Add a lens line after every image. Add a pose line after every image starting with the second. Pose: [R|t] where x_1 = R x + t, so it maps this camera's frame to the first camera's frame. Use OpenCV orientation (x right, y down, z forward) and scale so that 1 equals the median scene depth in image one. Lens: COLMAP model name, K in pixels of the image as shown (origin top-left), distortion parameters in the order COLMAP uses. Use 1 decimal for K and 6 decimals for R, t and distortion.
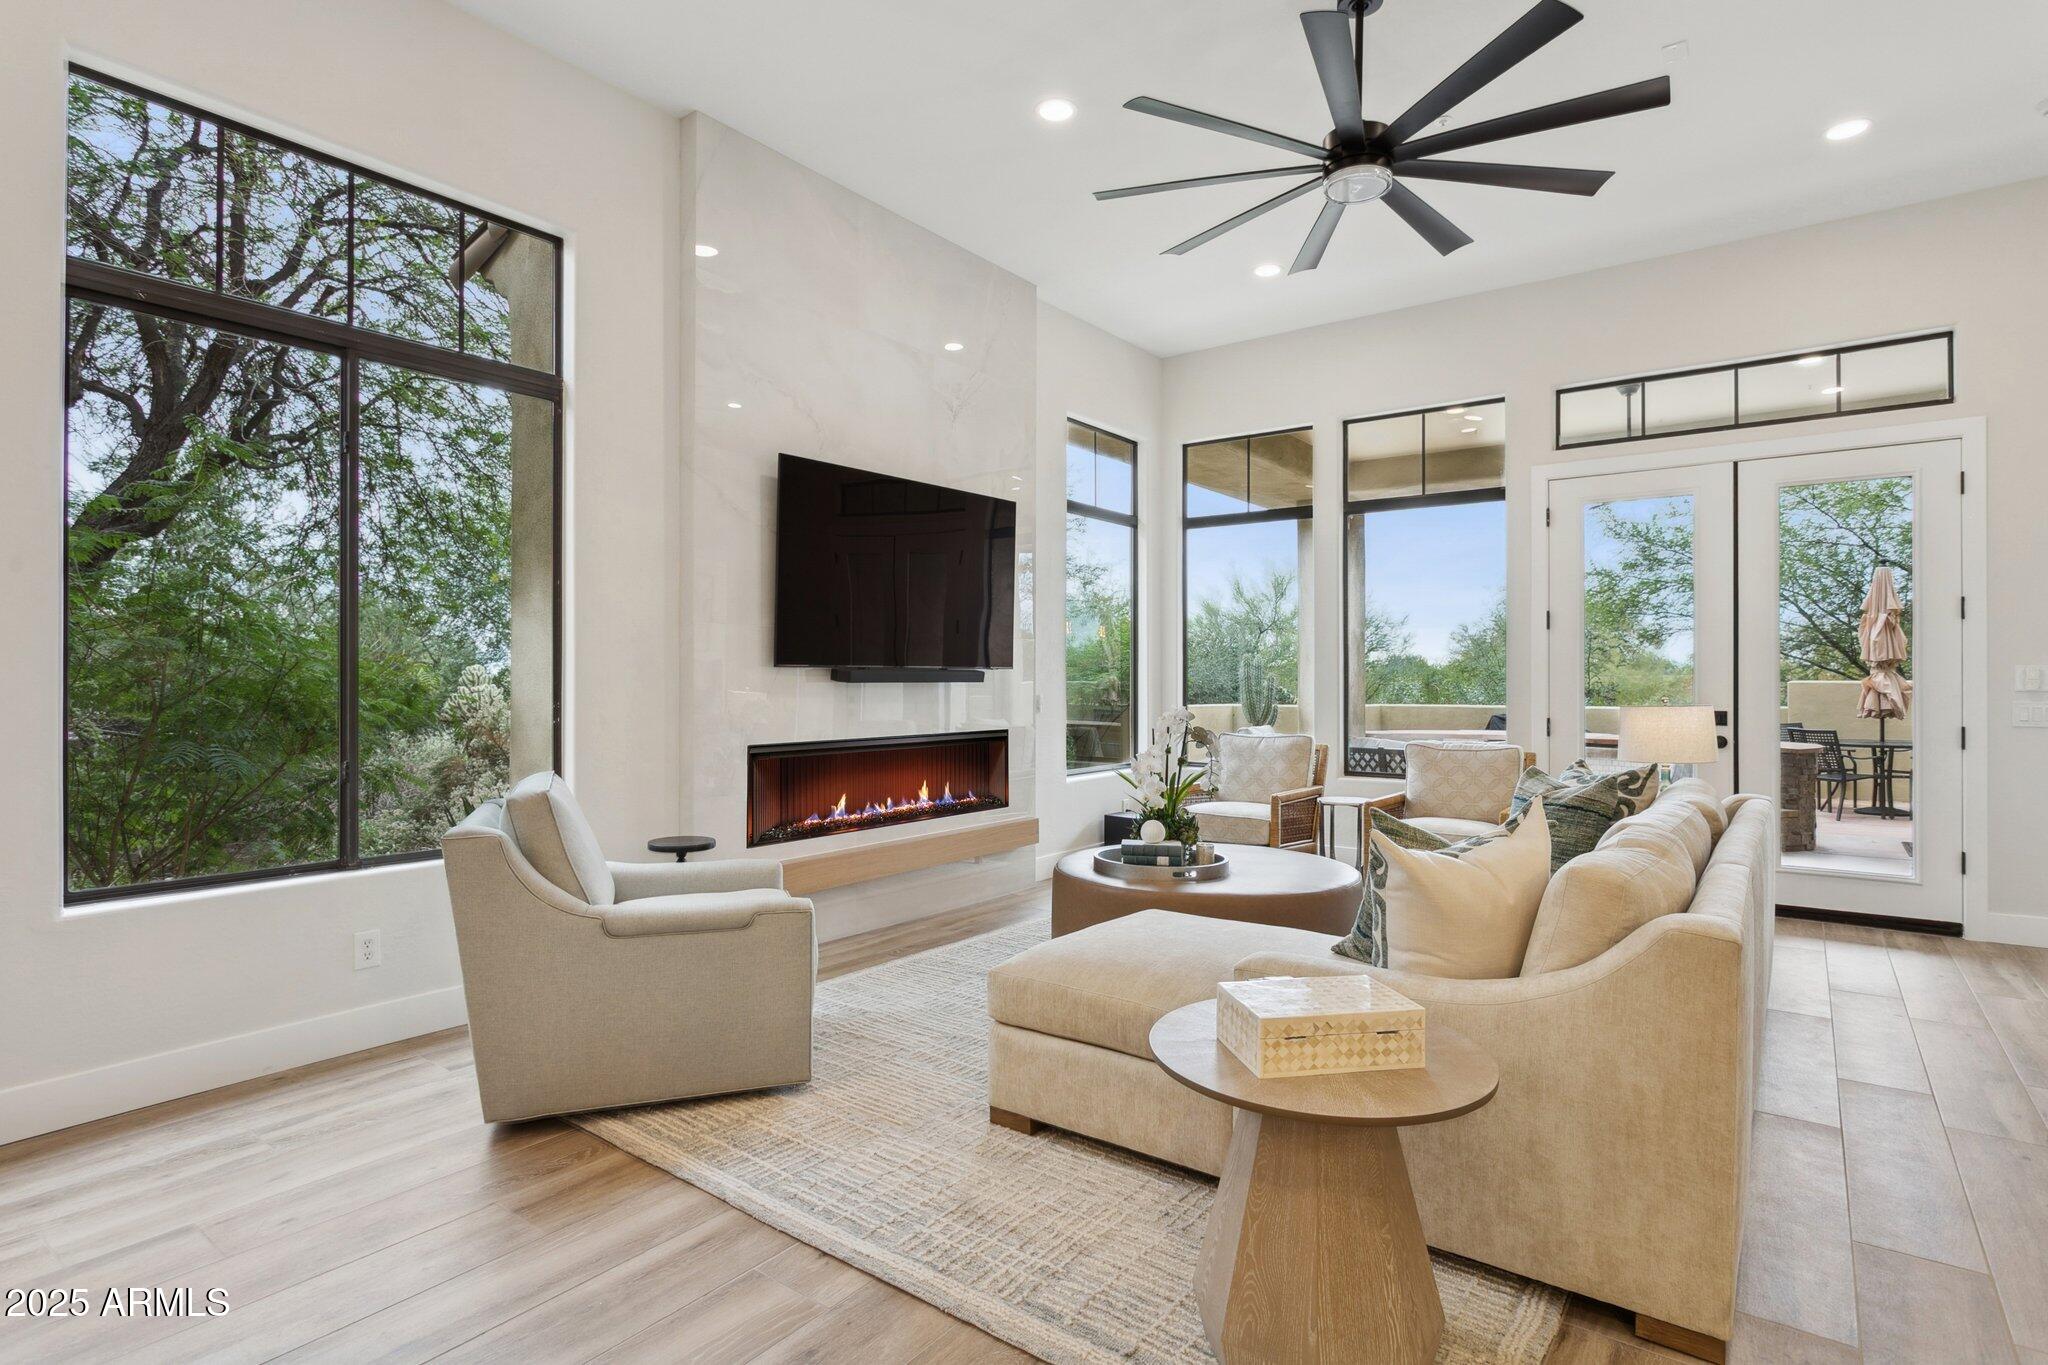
lens RADIAL K [[1022.7, 0, 1013.1], [0, 1022.7, 676.7], [0, 0, 1]] dist [-0.002764, 0.001666]
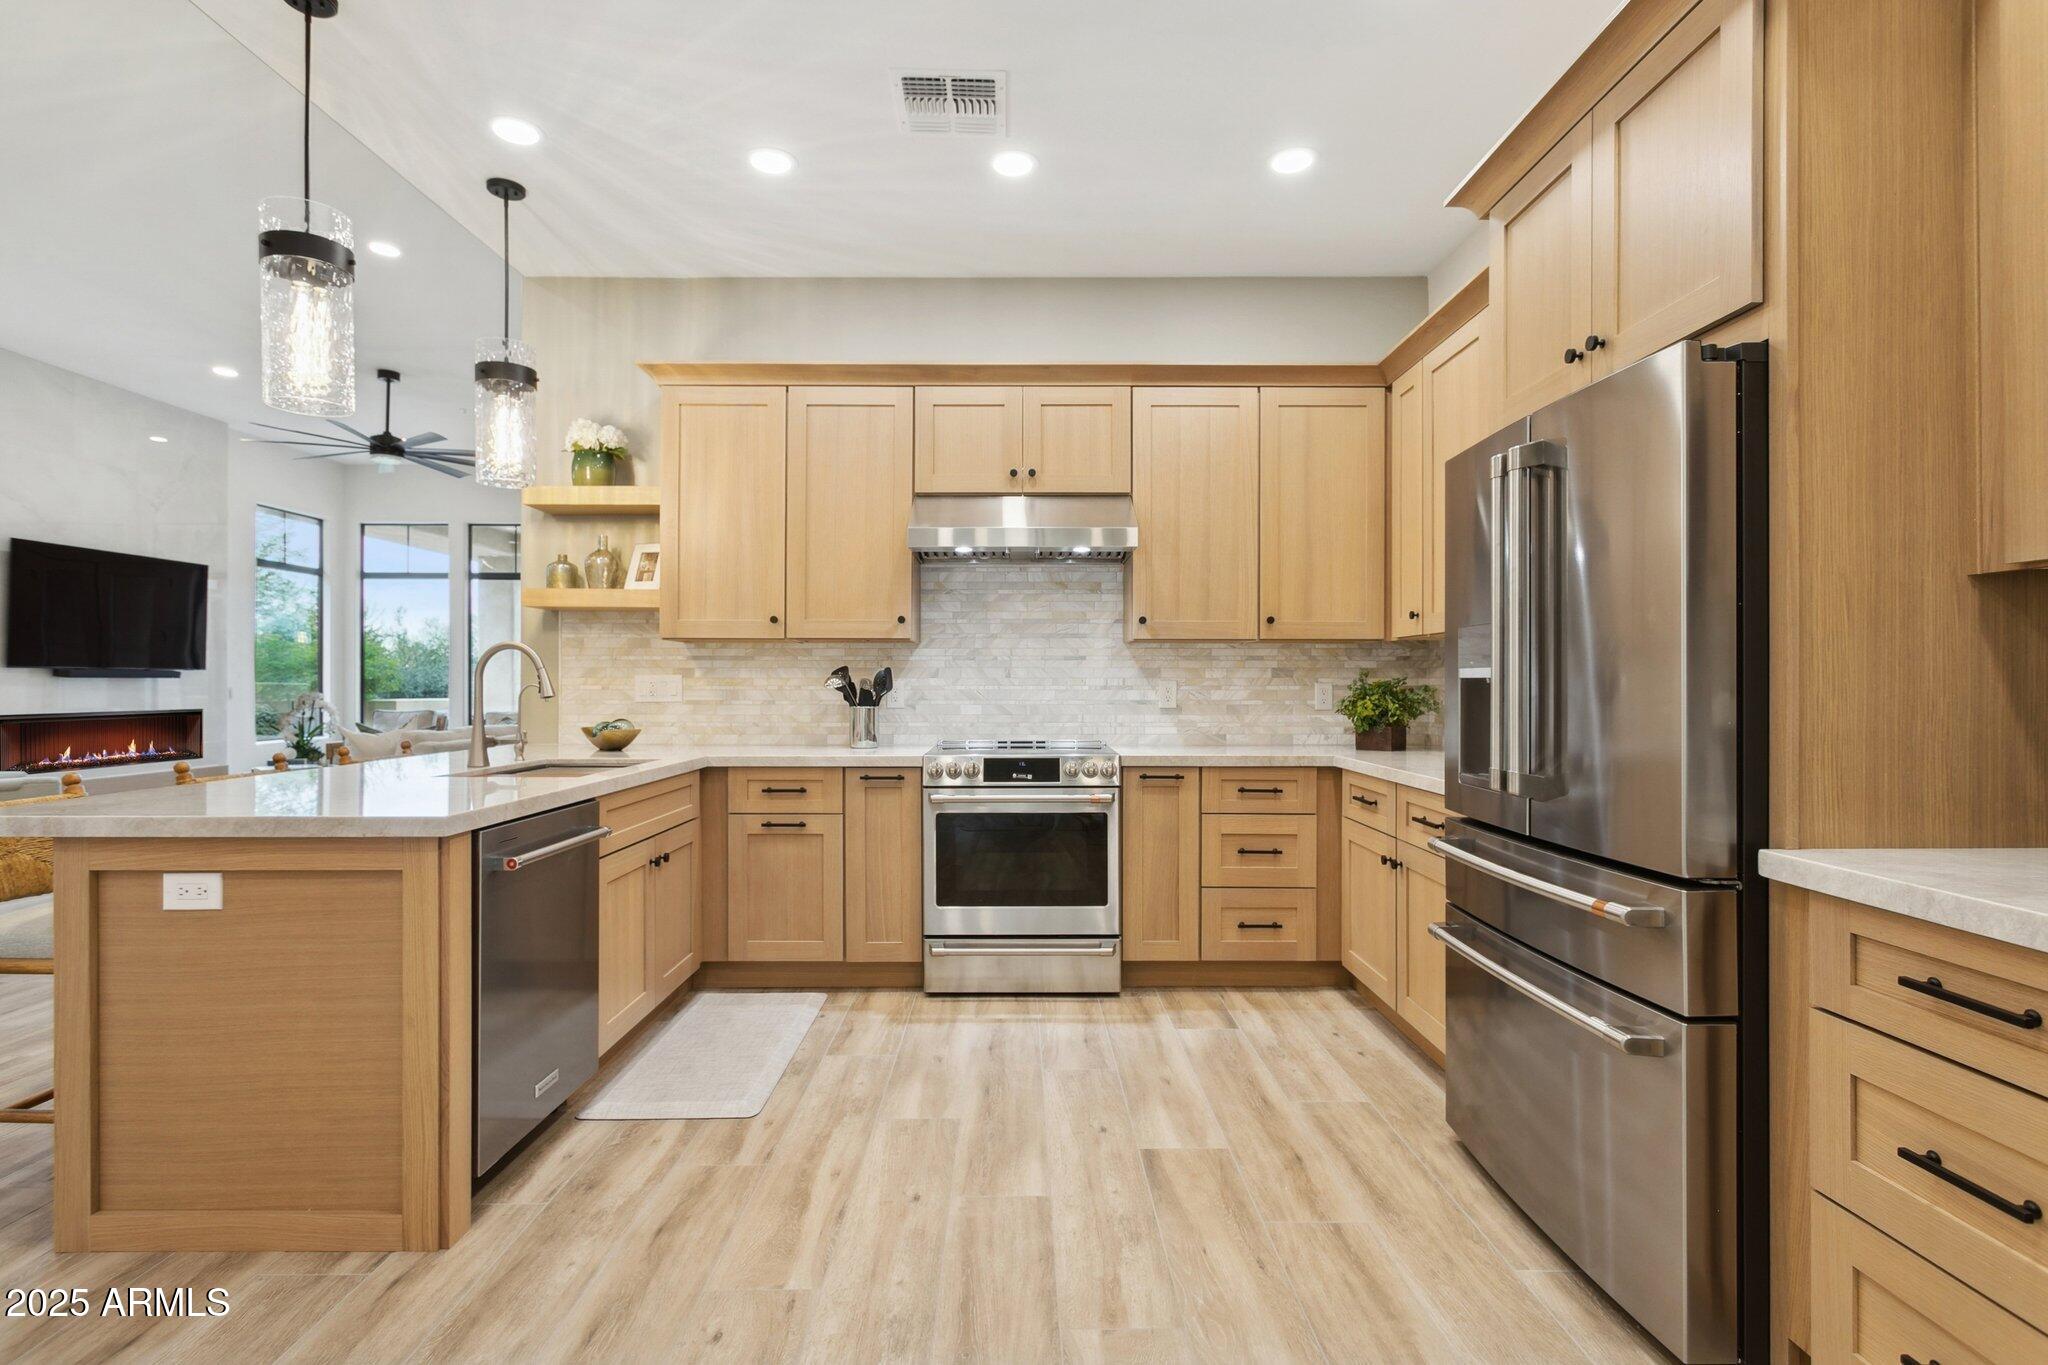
lens RADIAL K [[969.6, 0, 1018.1], [0, 969.6, 685.0], [0, 0, 1]] dist [-0.003951, 0.001431]
pose [[0.787564, -0.004626, 0.616216, 0.073675], [-0.001620, 0.999953, 0.009577, -0.002348], [-0.616231, -0.008541, 0.787519, -1.074320]]
